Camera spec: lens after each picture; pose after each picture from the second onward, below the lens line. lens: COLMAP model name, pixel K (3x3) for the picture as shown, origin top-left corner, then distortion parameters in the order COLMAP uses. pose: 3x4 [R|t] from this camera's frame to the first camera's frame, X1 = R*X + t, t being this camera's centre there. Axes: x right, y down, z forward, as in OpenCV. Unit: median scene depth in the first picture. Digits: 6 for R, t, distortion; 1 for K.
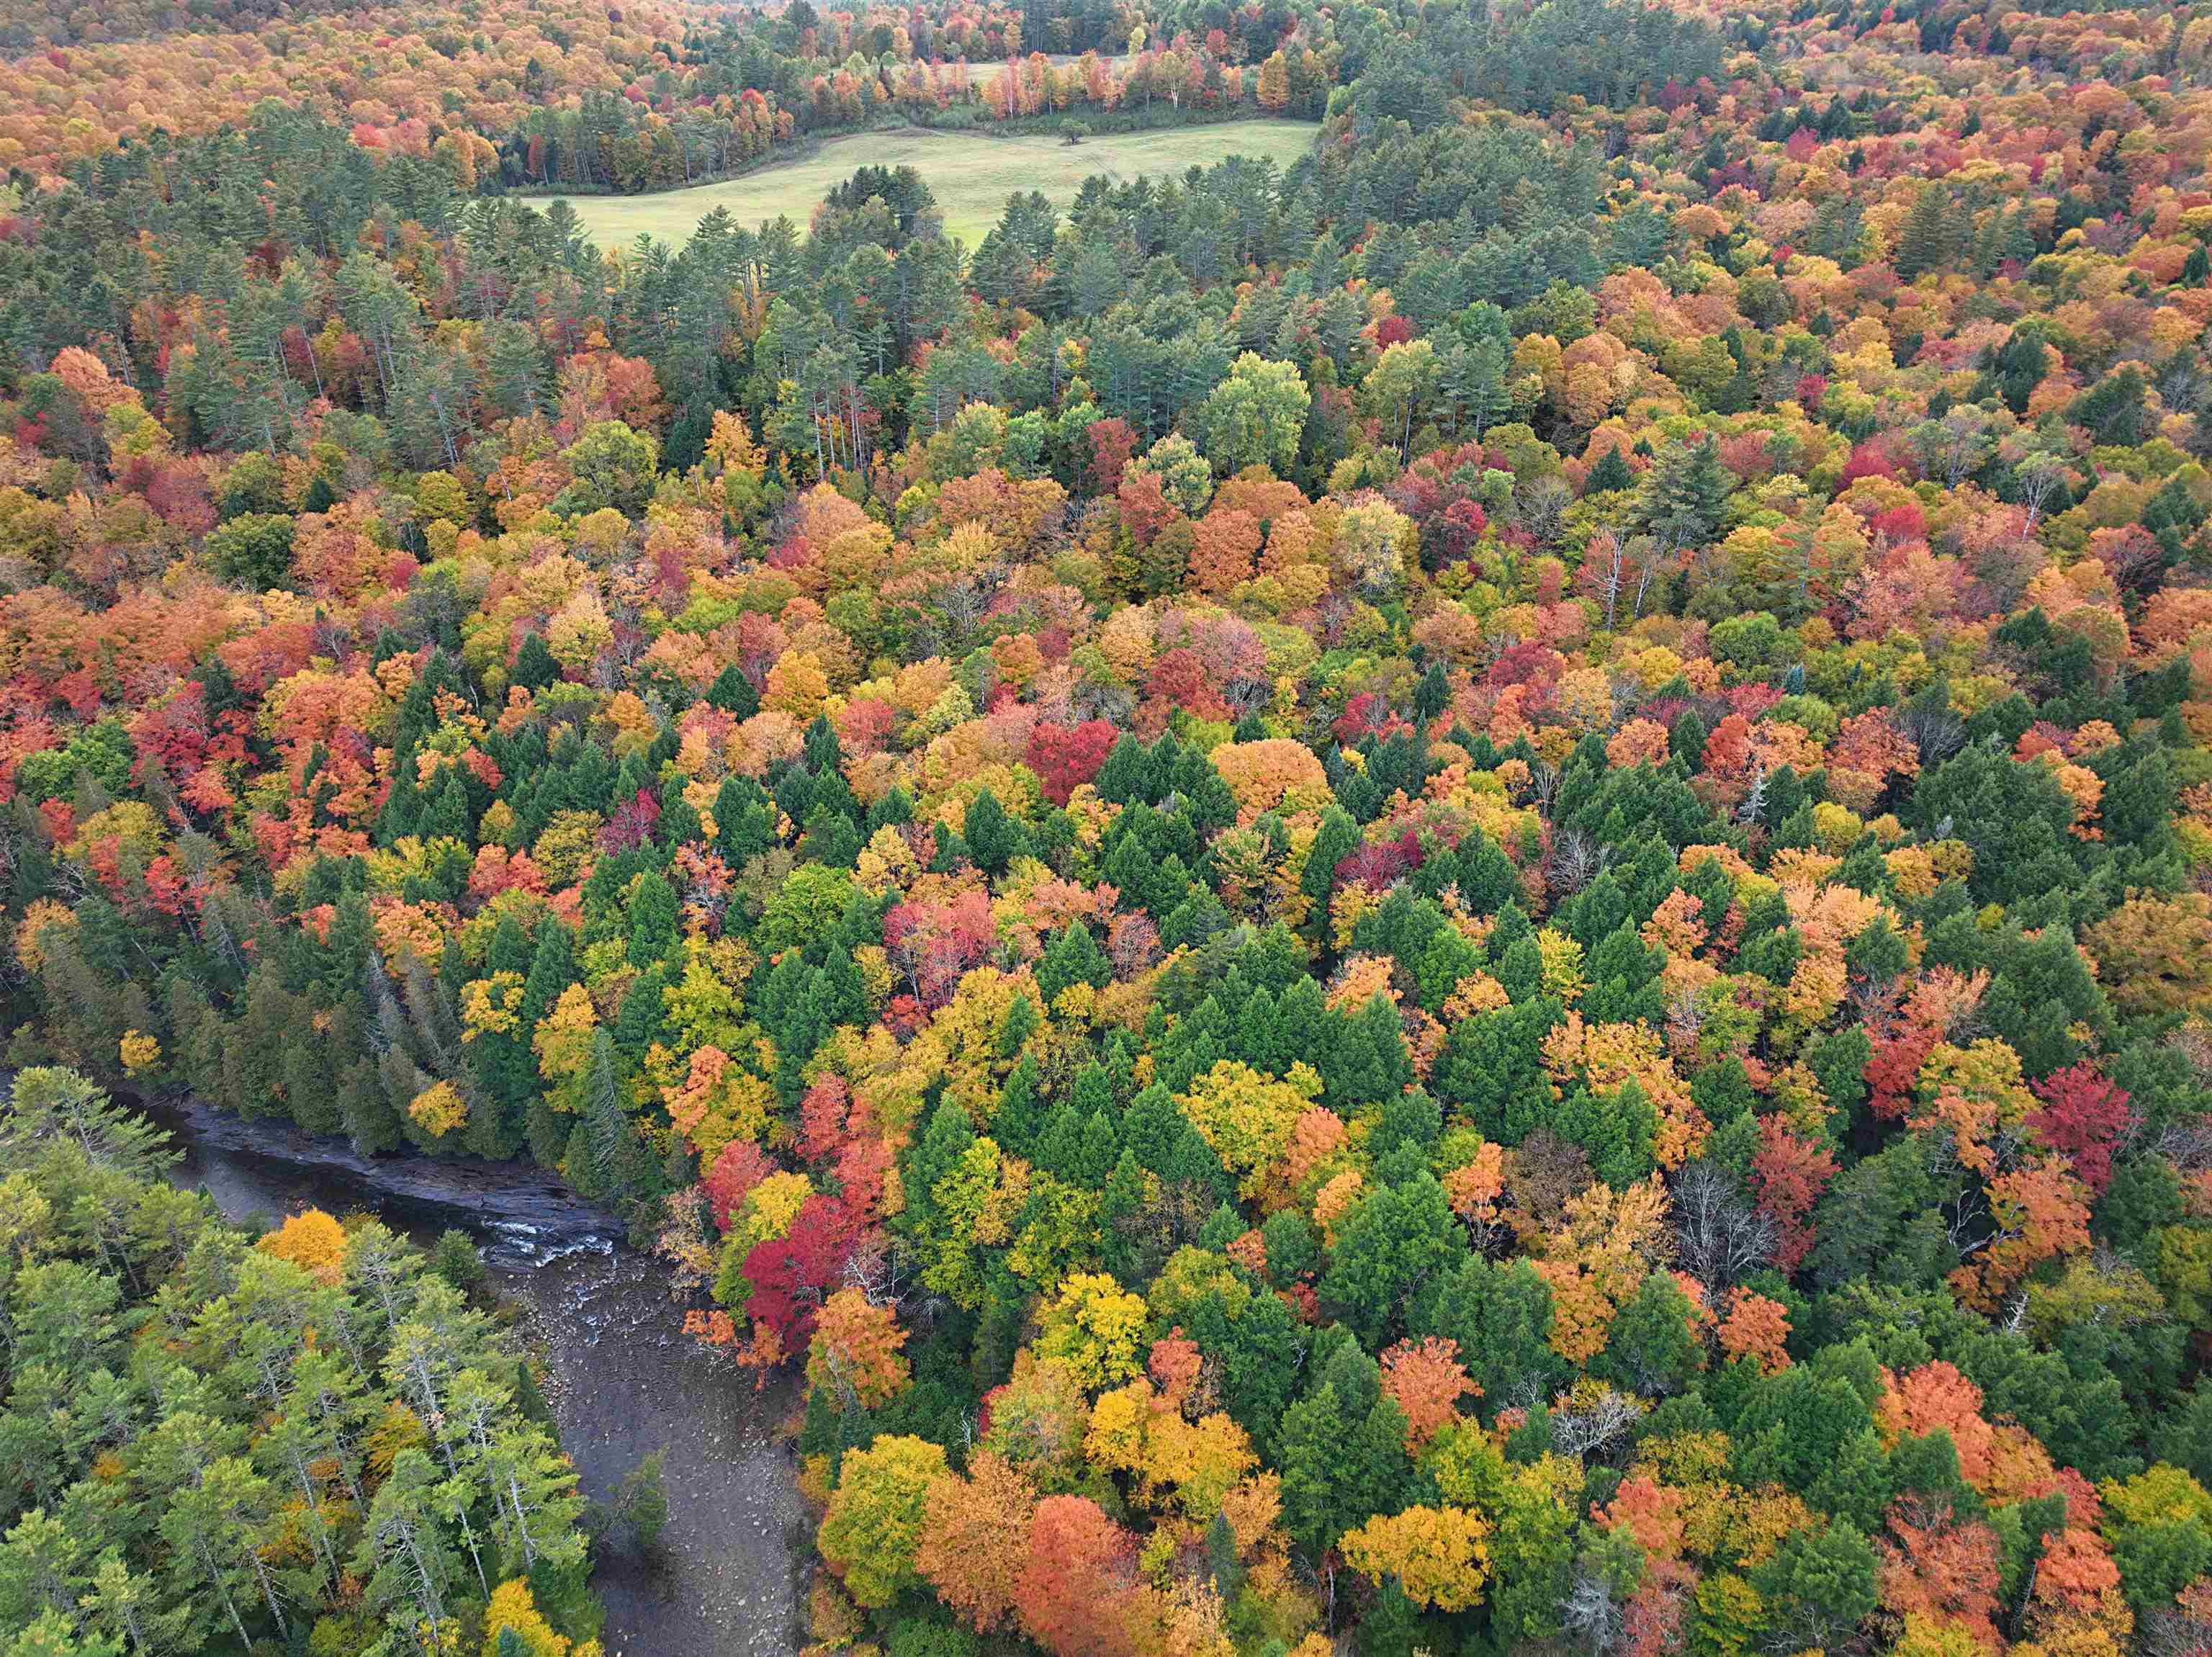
lens RADIAL K [[1545.3, 0, 1104.0], [0, 1545.3, 820.3], [0, 0, 1]] dist [-0.003317, 0.011074]
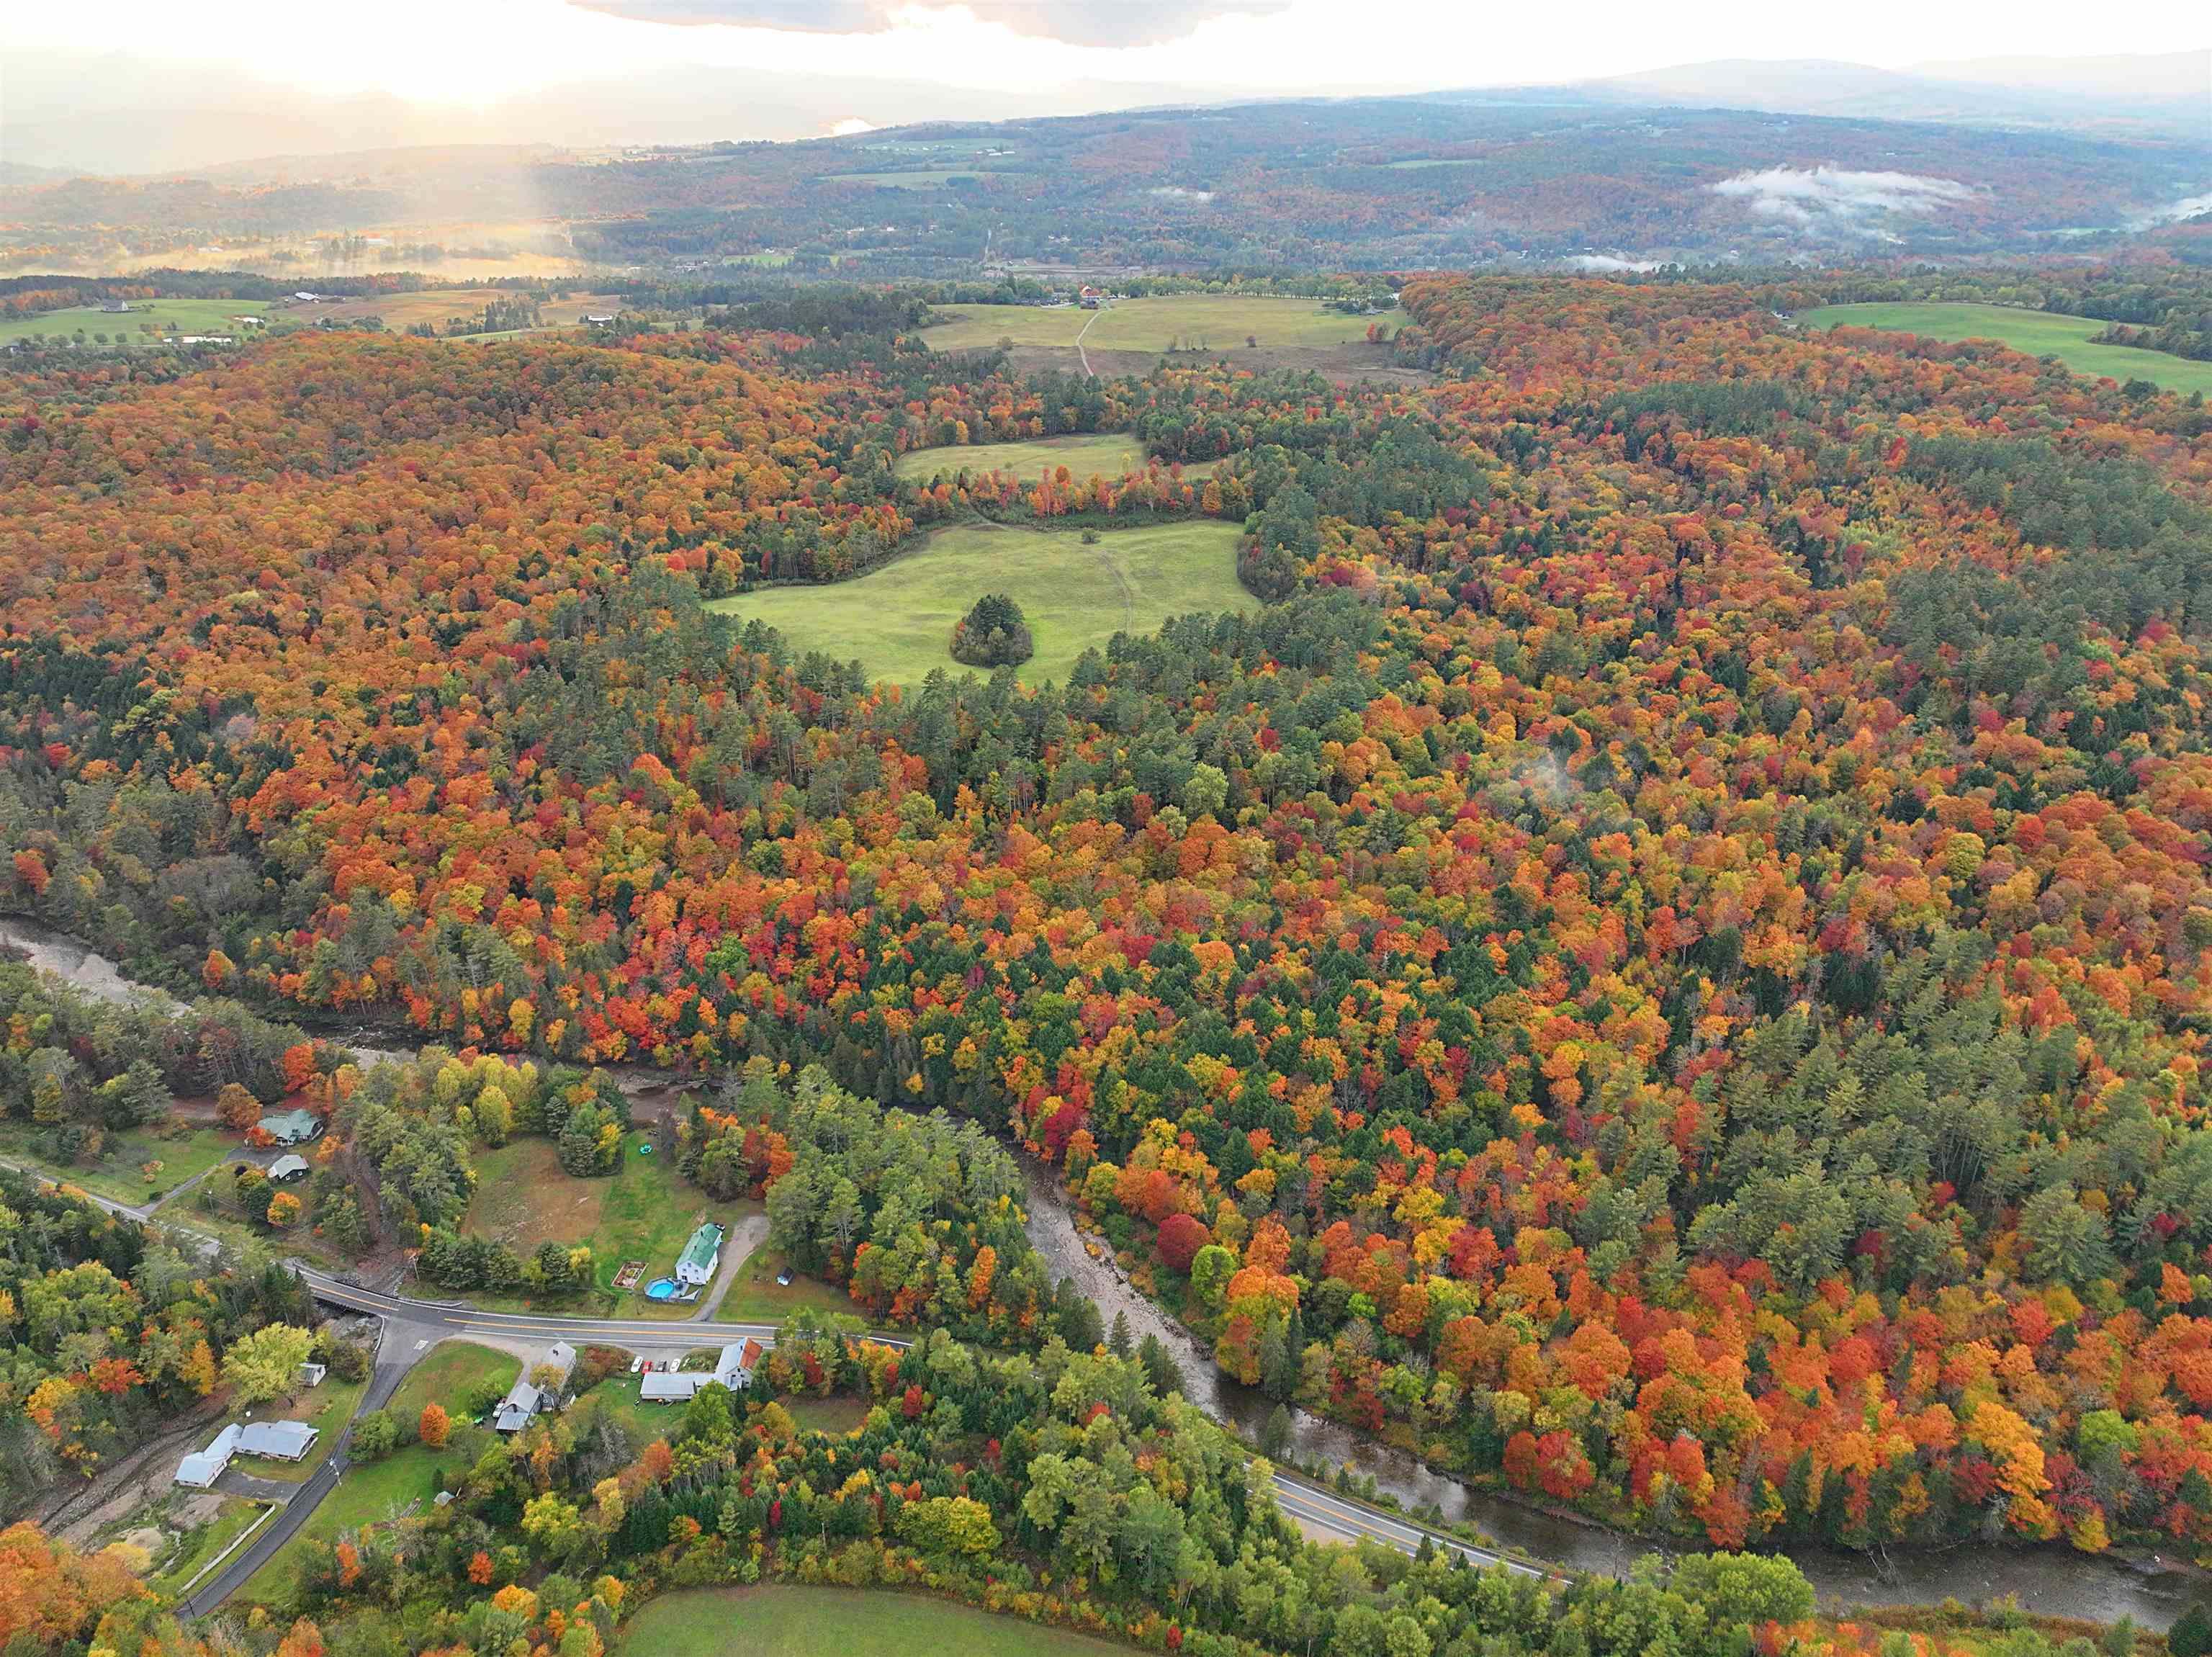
lens RADIAL K [[1545.3, 0, 1104.0], [0, 1545.3, 820.3], [0, 0, 1]] dist [-0.003317, 0.011074]
pose [[0.999545, -0.016543, 0.025217, -0.135220], [0.018475, 0.996750, -0.078407, -0.051988], [-0.023838, 0.078838, 0.996602, -1.566657]]
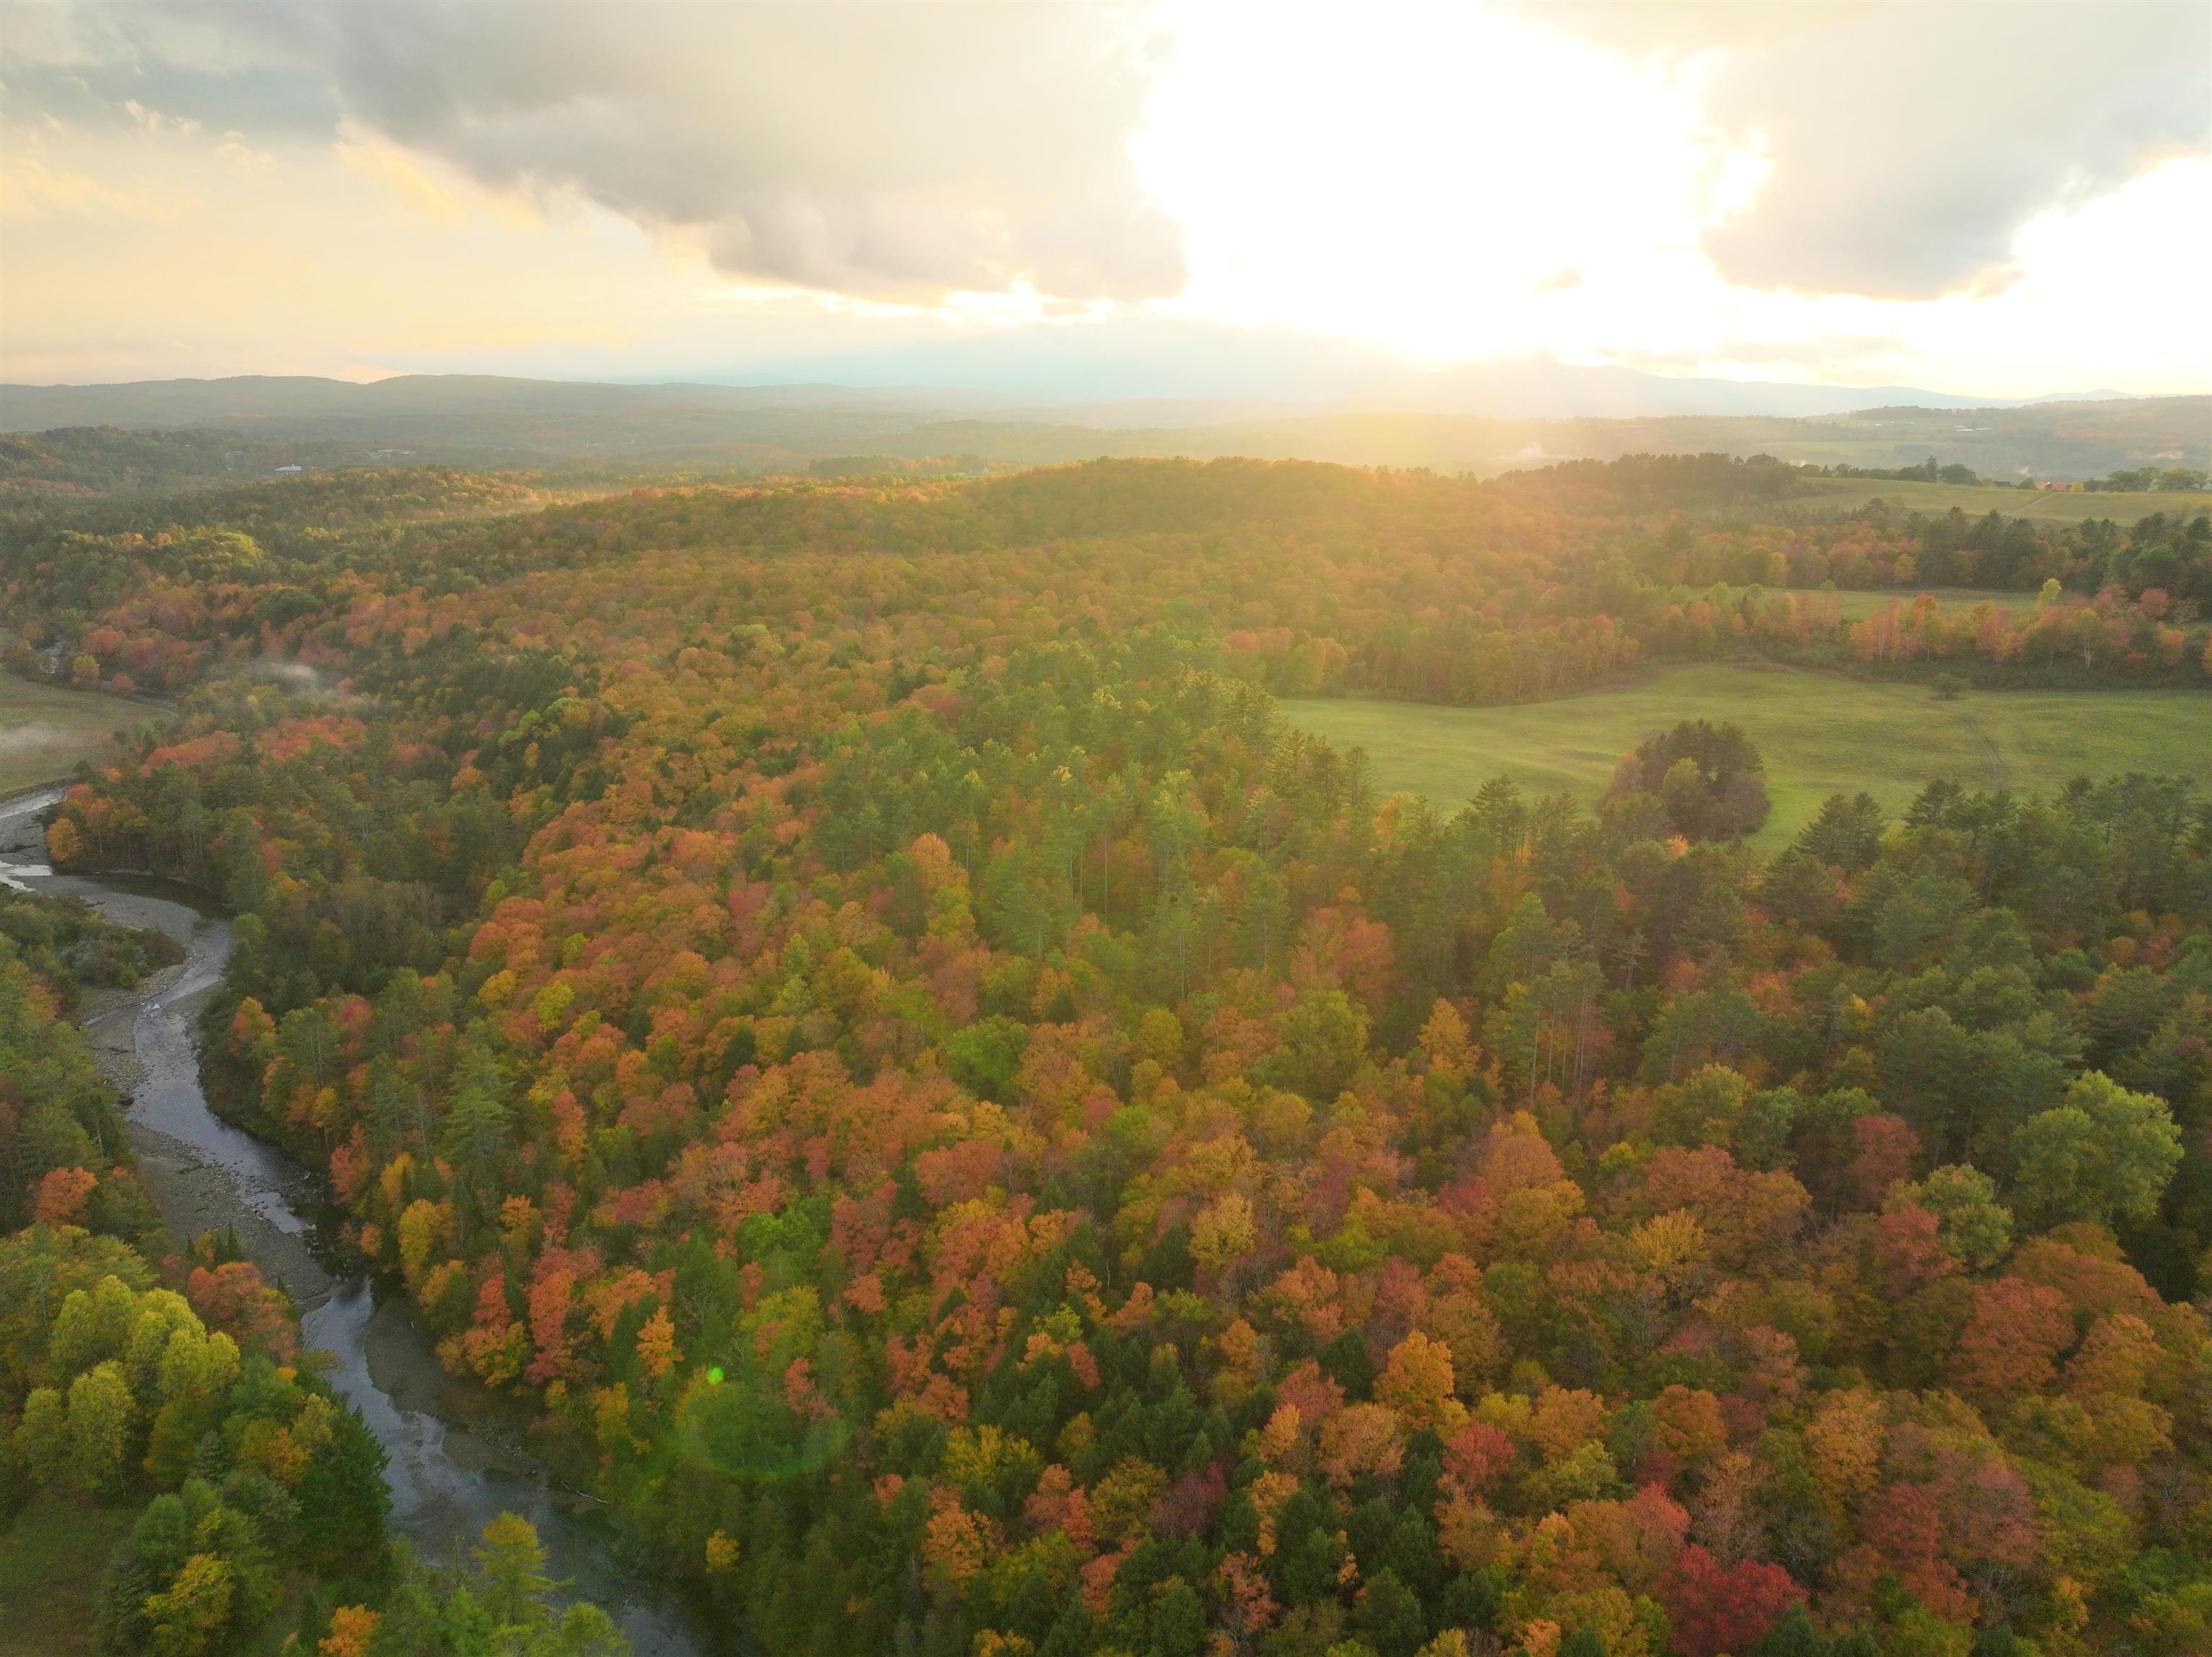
lens RADIAL K [[1545.3, 0, 1104.0], [0, 1545.3, 820.3], [0, 0, 1]] dist [-0.003317, 0.011074]
pose [[0.857352, 0.136578, -0.496281, 0.041216], [-0.261952, 0.945735, -0.192266, -0.172859], [0.443091, 0.294842, 0.846605, 0.085709]]
